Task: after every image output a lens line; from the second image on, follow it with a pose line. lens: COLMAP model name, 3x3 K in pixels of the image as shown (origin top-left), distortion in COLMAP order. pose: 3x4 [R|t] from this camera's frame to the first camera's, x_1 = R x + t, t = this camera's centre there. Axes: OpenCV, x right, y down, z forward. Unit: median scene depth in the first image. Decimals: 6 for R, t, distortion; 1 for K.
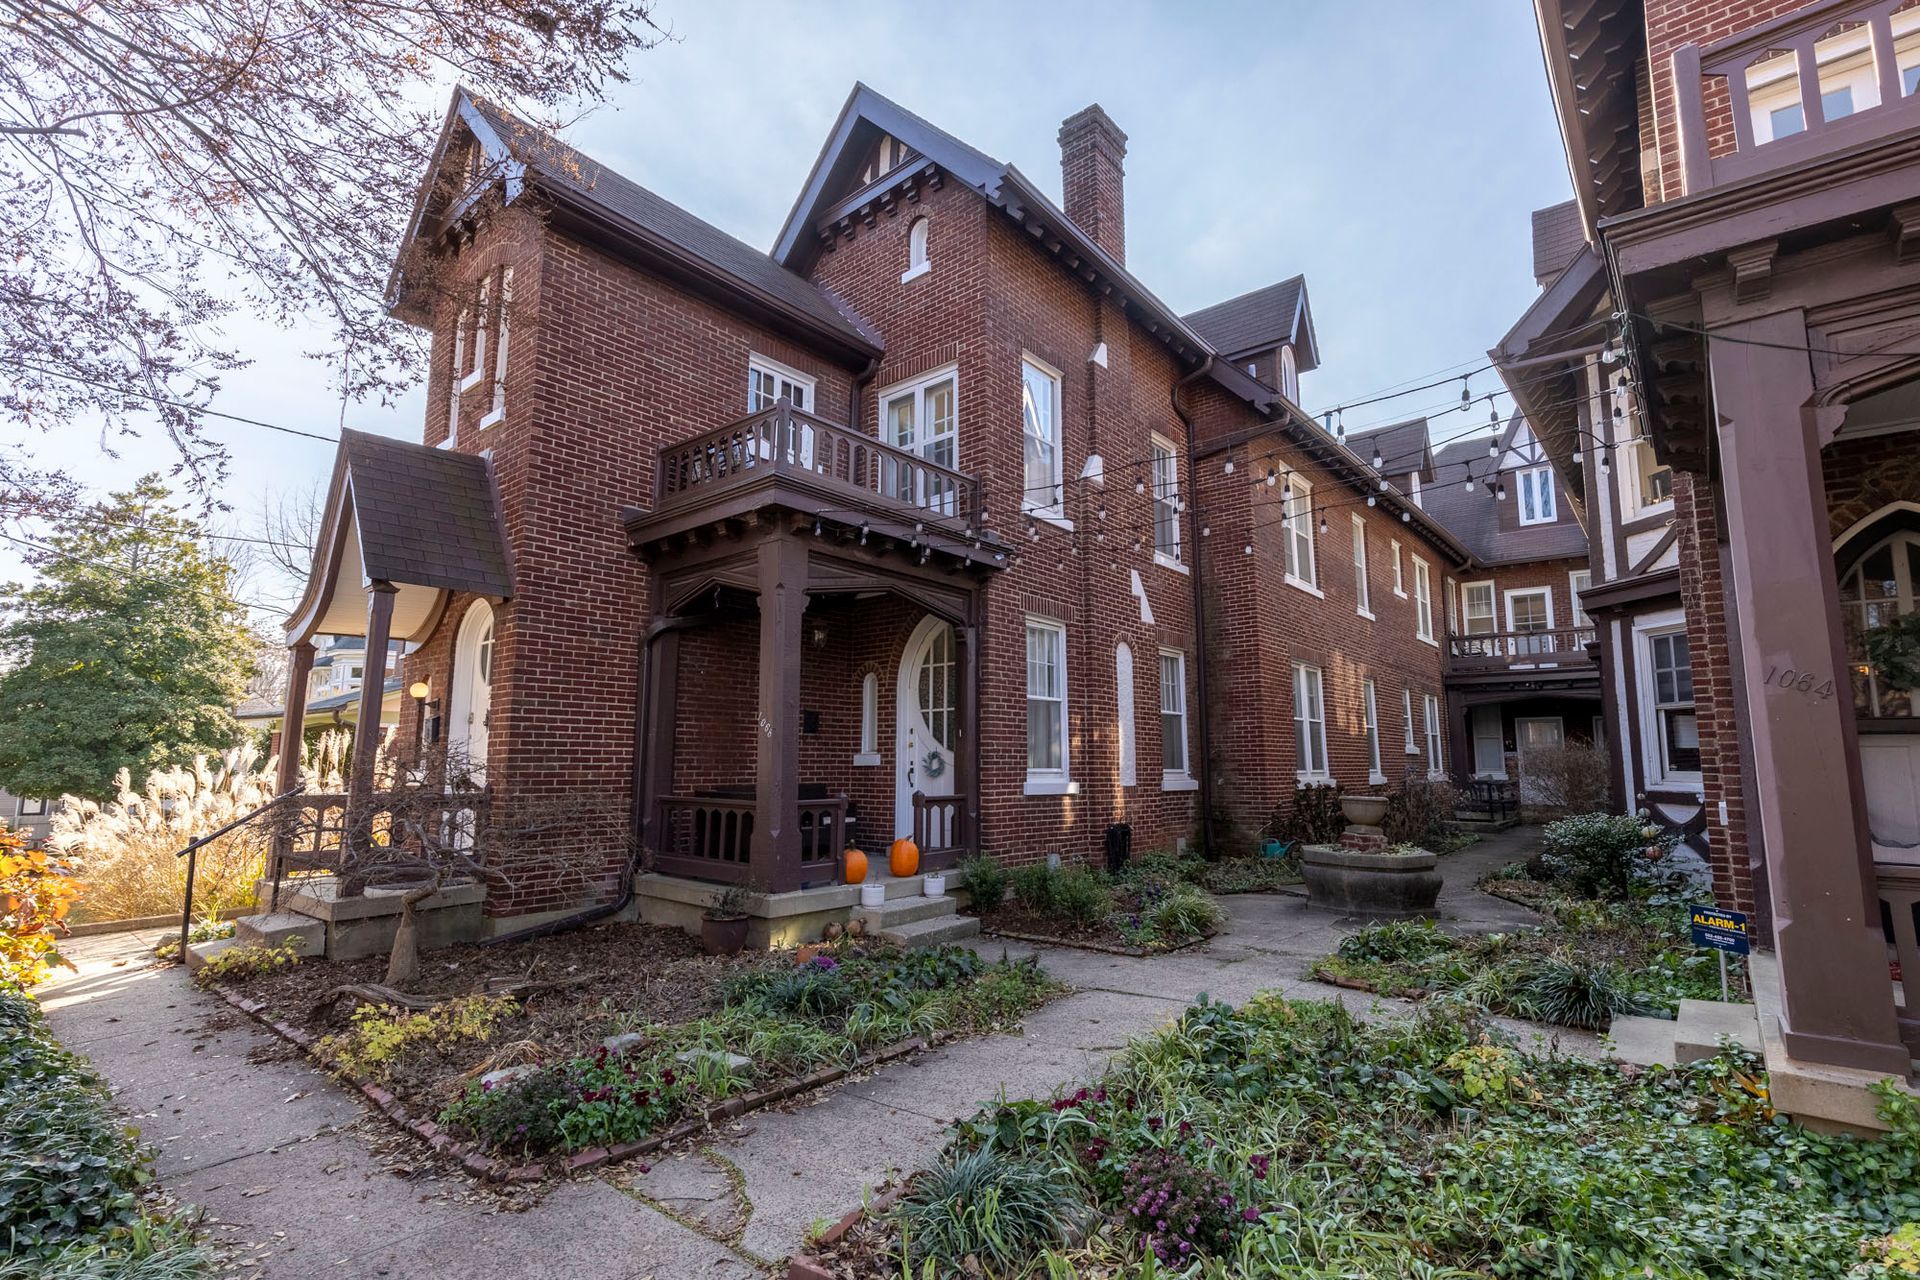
lens RADIAL K [[875.0, 0, 960.0], [0, 875.0, 640.0], [0, 0, 1]] dist [0.002737, 0.000193]
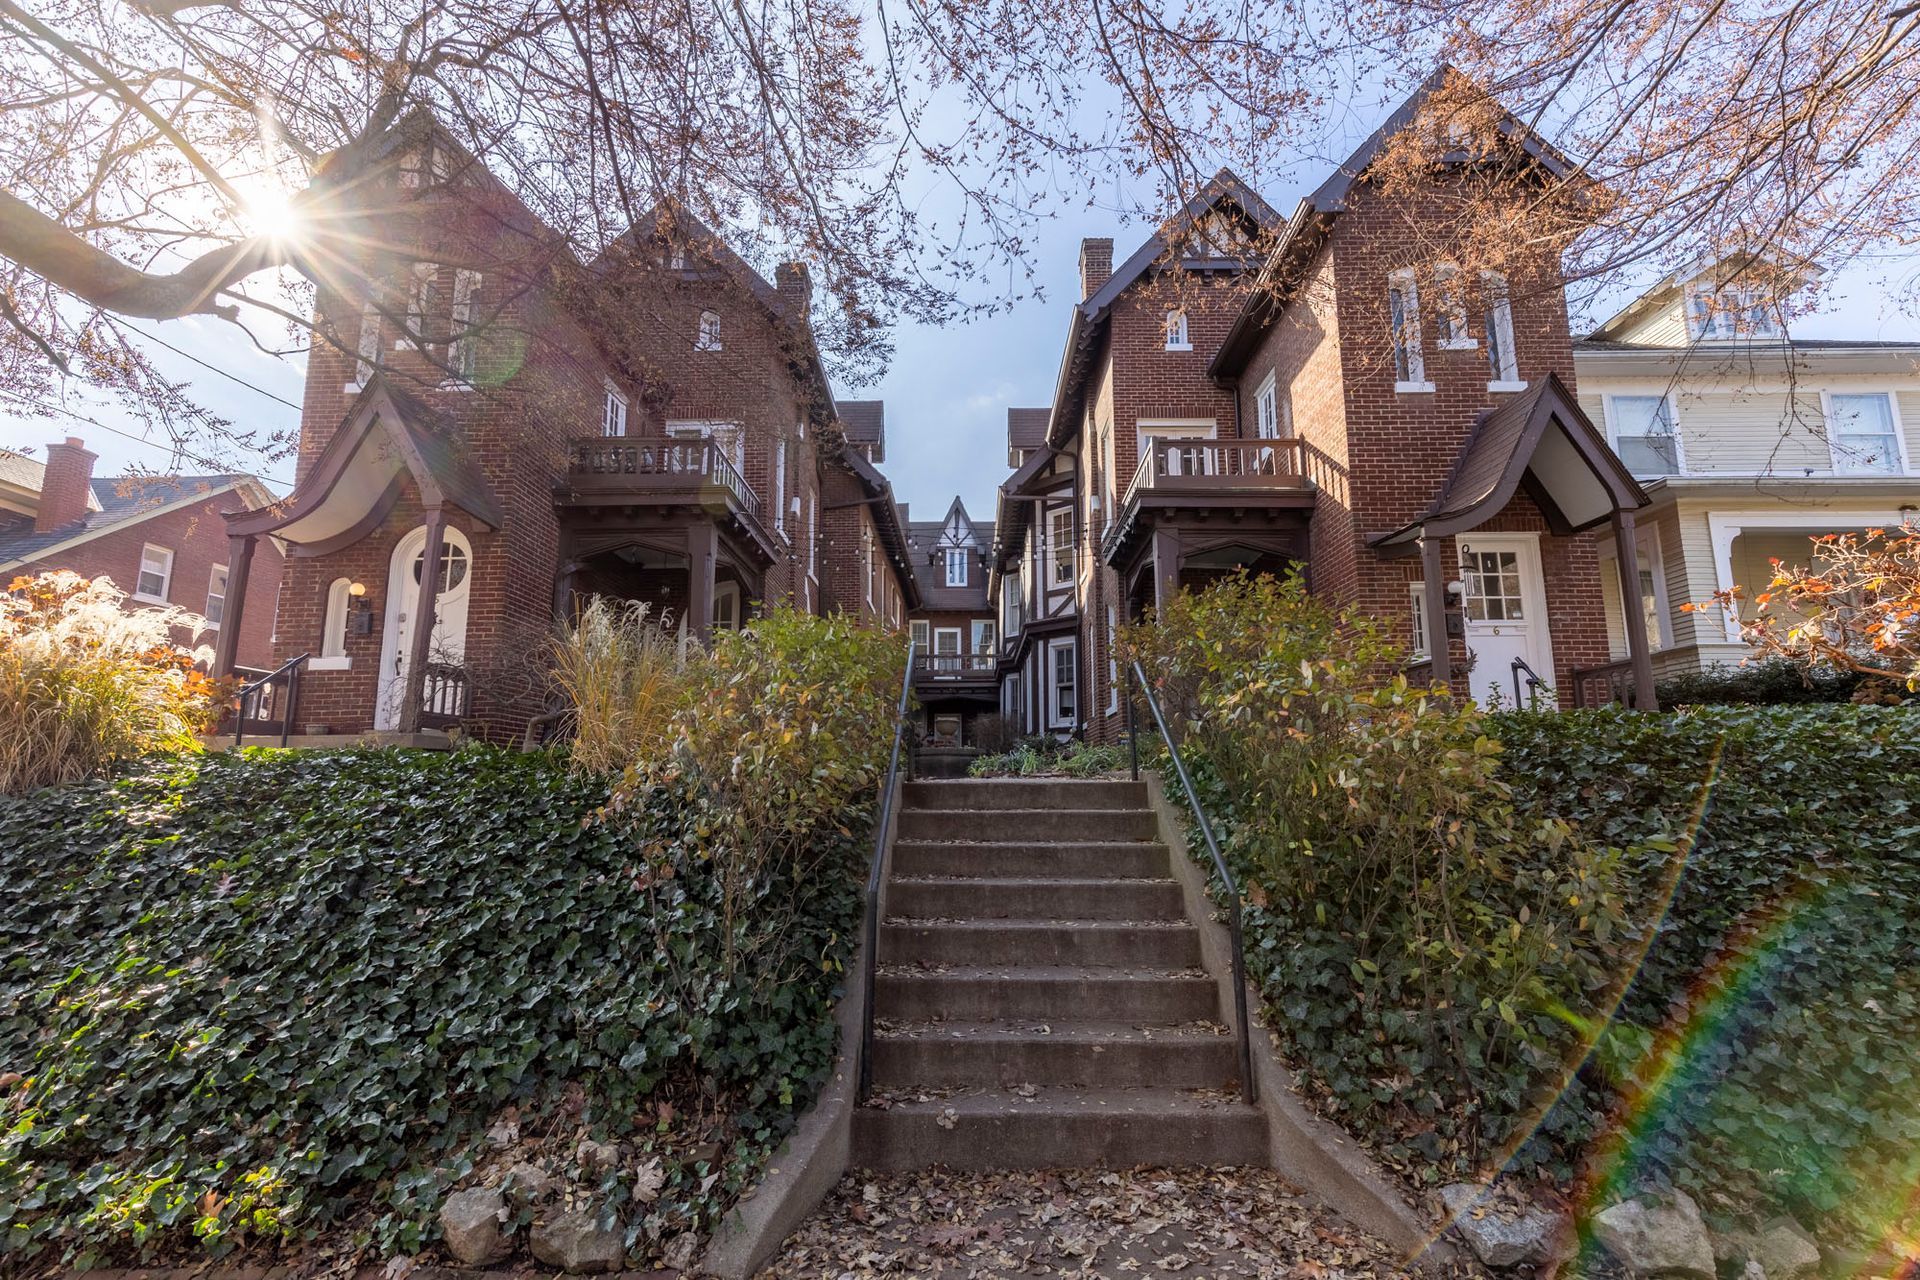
lens RADIAL K [[865.0, 0, 956.7], [0, 865.0, 640.6], [0, 0, 1]] dist [0.003522, 0.000244]
pose [[0.773091, 0.099010, 0.626520, -0.594809], [-0.079863, 0.995076, -0.058708, 0.107496], [-0.629247, -0.004649, 0.777191, -0.358386]]
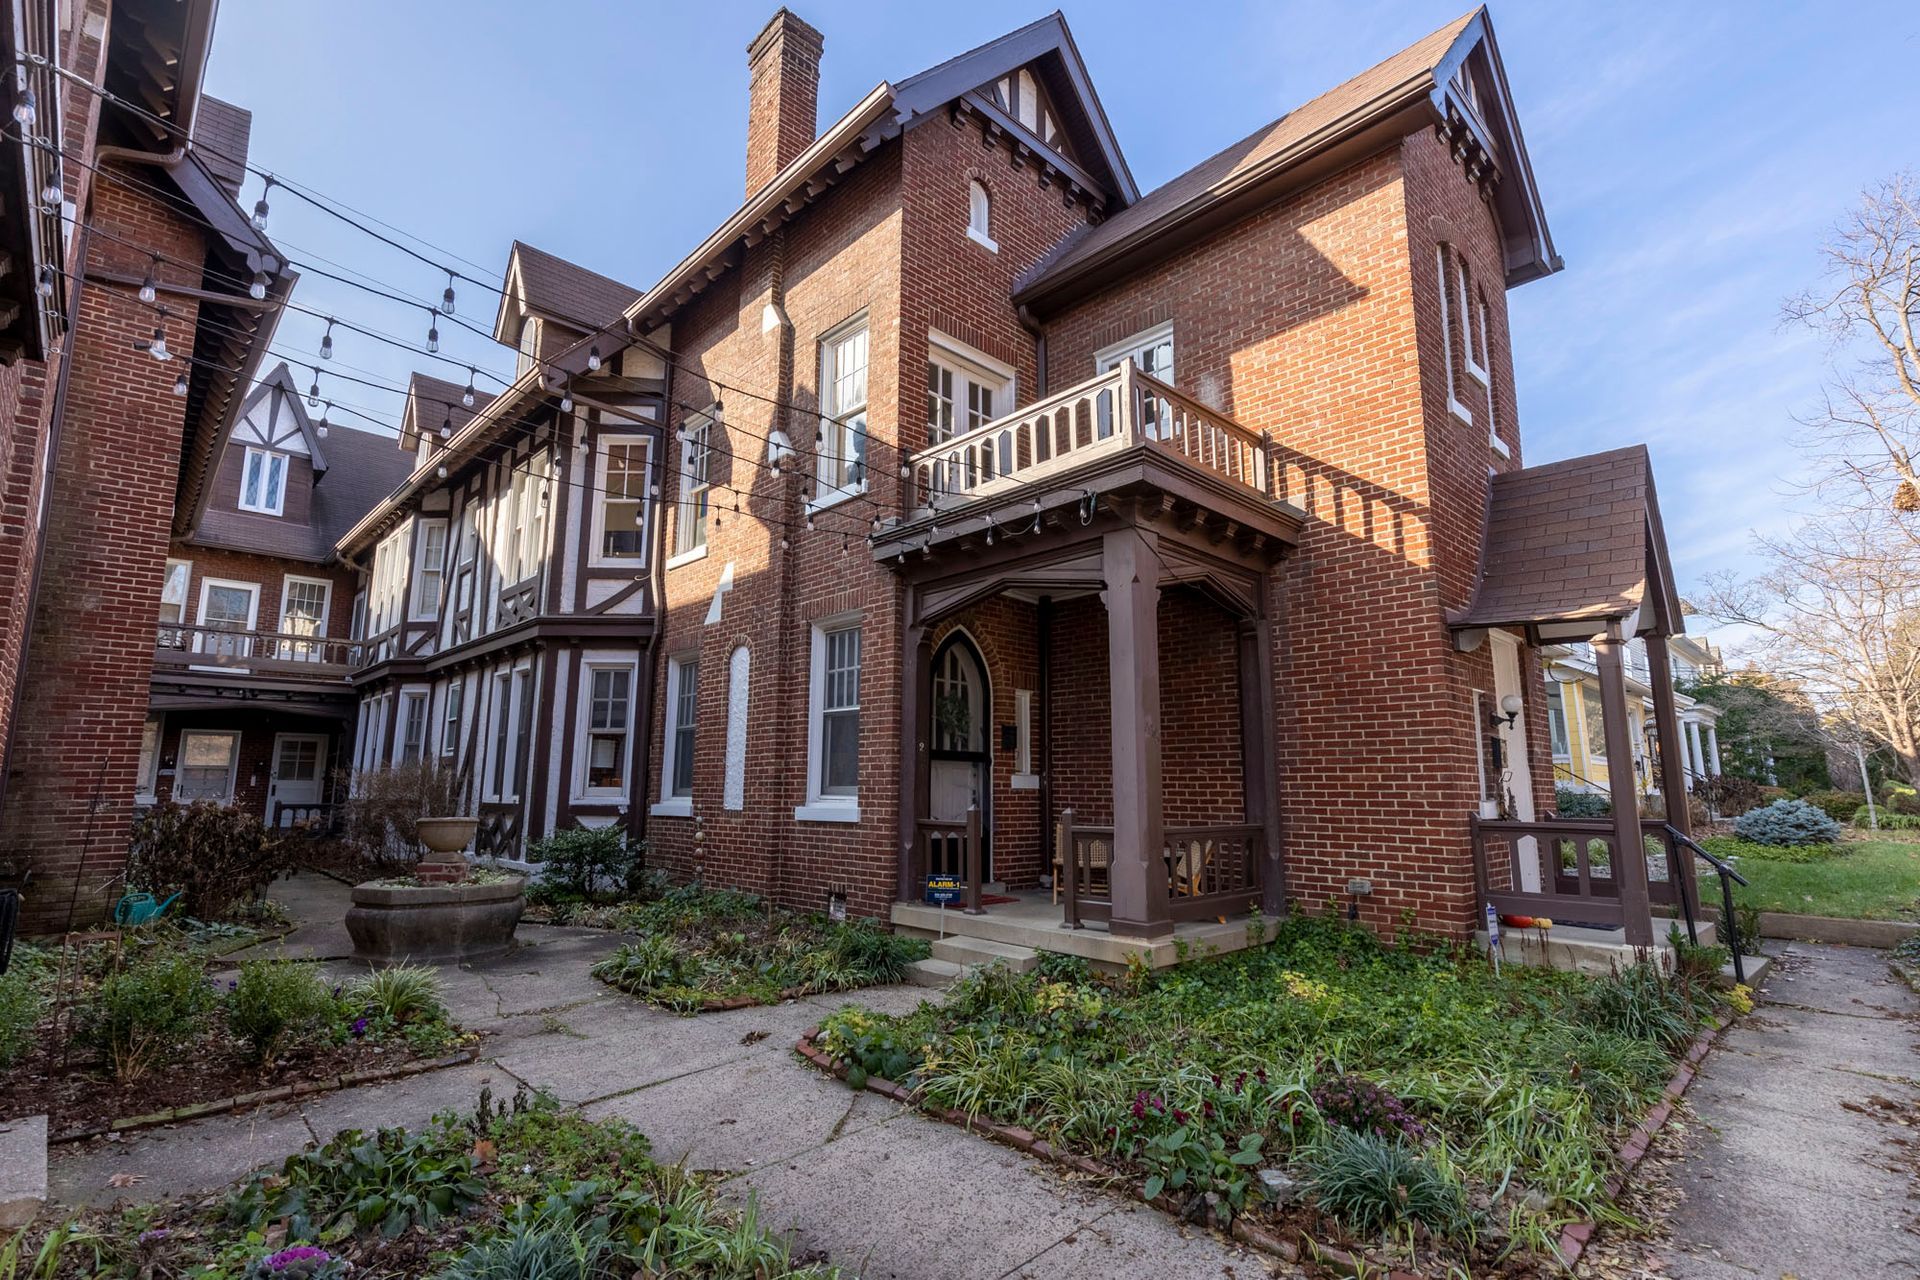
lens RADIAL K [[902.4, 0, 954.7], [0, 902.4, 643.9], [0, 0, 1]] dist [0.005714, 0.000585]
pose [[0.105017, 0.155496, 0.982239, -0.327581], [-0.138965, 0.980304, -0.140332, 0.064030], [-0.984713, -0.121760, 0.124557, 0.398229]]
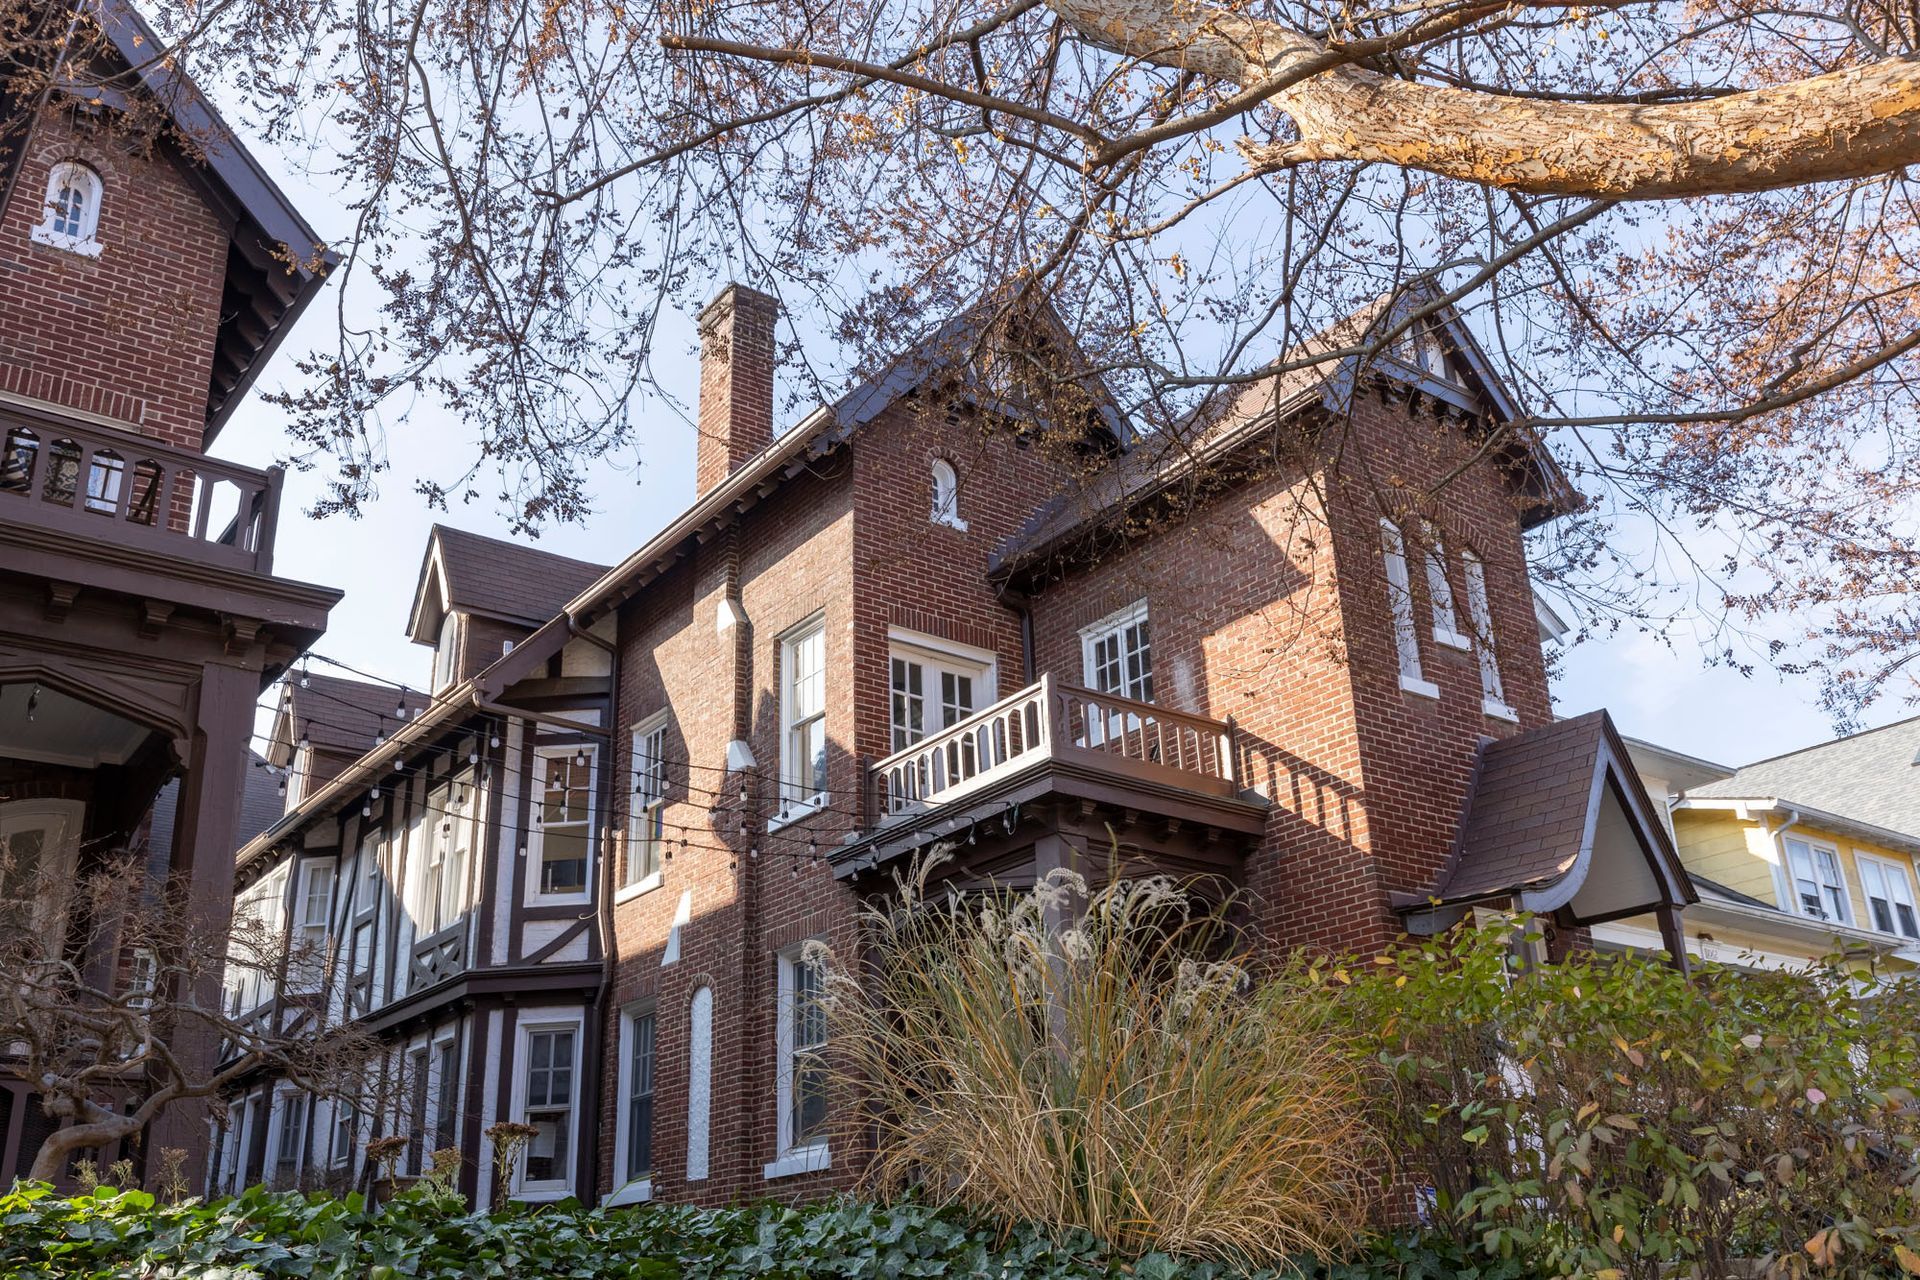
lens RADIAL K [[1696.3, 0, 954.8], [0, 1696.3, 647.6], [0, 0, 1]] dist [0.000000, 0.003976]
pose [[0.218028, 0.351267, 0.910536, -0.917432], [-0.098131, 0.936143, -0.337648, 0.180506], [-0.970996, -0.015735, 0.238576, 0.135780]]
